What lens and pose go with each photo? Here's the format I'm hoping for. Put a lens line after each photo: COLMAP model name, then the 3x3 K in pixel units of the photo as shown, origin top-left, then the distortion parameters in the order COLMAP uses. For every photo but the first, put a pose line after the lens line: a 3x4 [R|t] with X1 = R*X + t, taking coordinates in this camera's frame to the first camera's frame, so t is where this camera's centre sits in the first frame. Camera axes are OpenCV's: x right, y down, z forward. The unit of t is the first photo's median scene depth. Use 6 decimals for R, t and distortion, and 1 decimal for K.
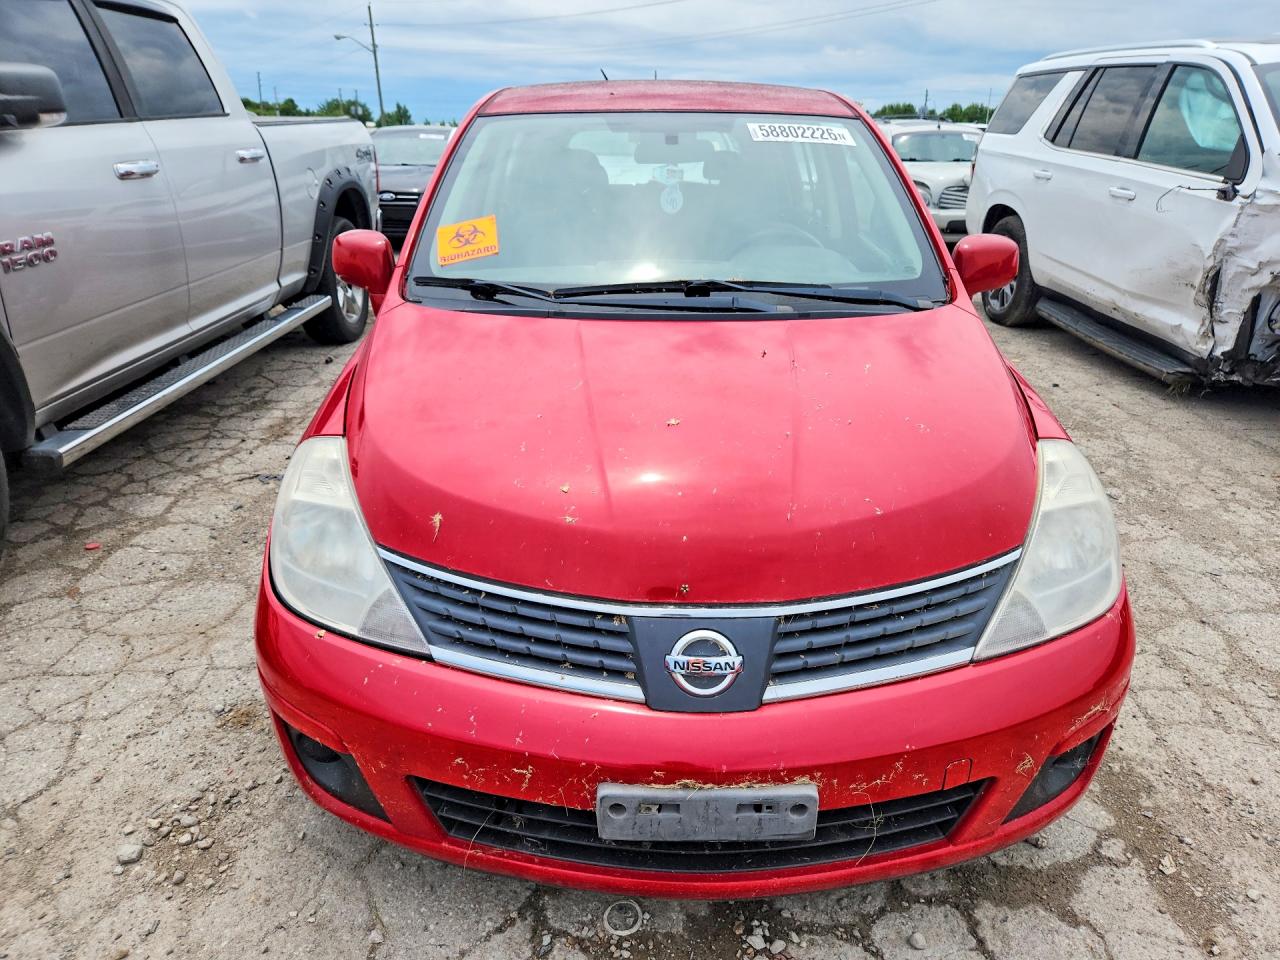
lens RADIAL K [[876.0, 0, 642.2], [0, 876.0, 480.4], [0, 0, 1]] dist [0.040173, -0.029851]
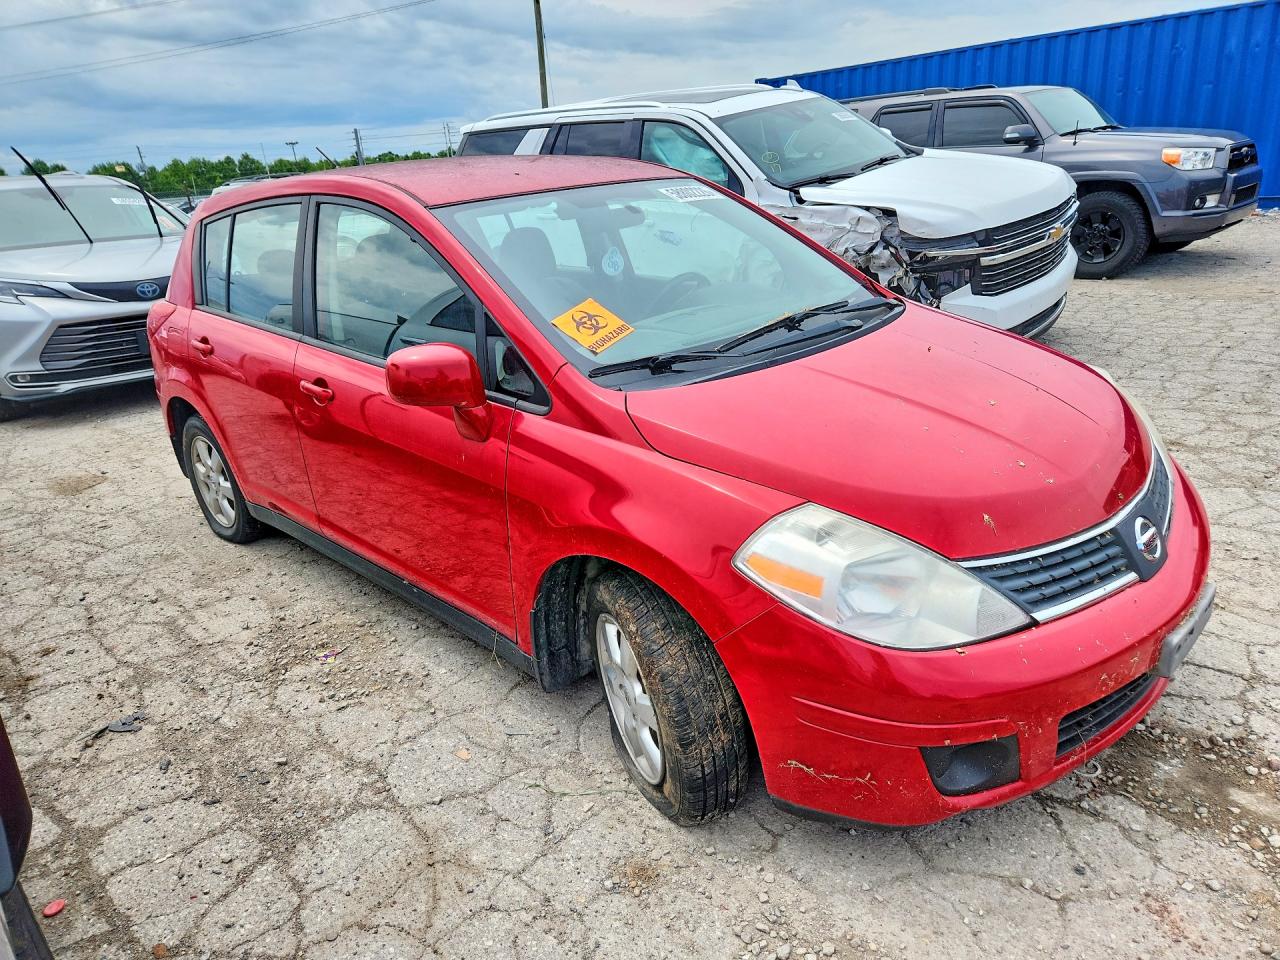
lens RADIAL K [[876.0, 0, 647.9], [0, 876.0, 478.7], [0, 0, 1]] dist [0.040173, -0.029851]
pose [[0.697784, -0.304430, 0.648398, -1.192567], [0.336833, 0.938323, 0.078065, -0.233292], [-0.632172, 0.163930, 0.757289, 0.329994]]
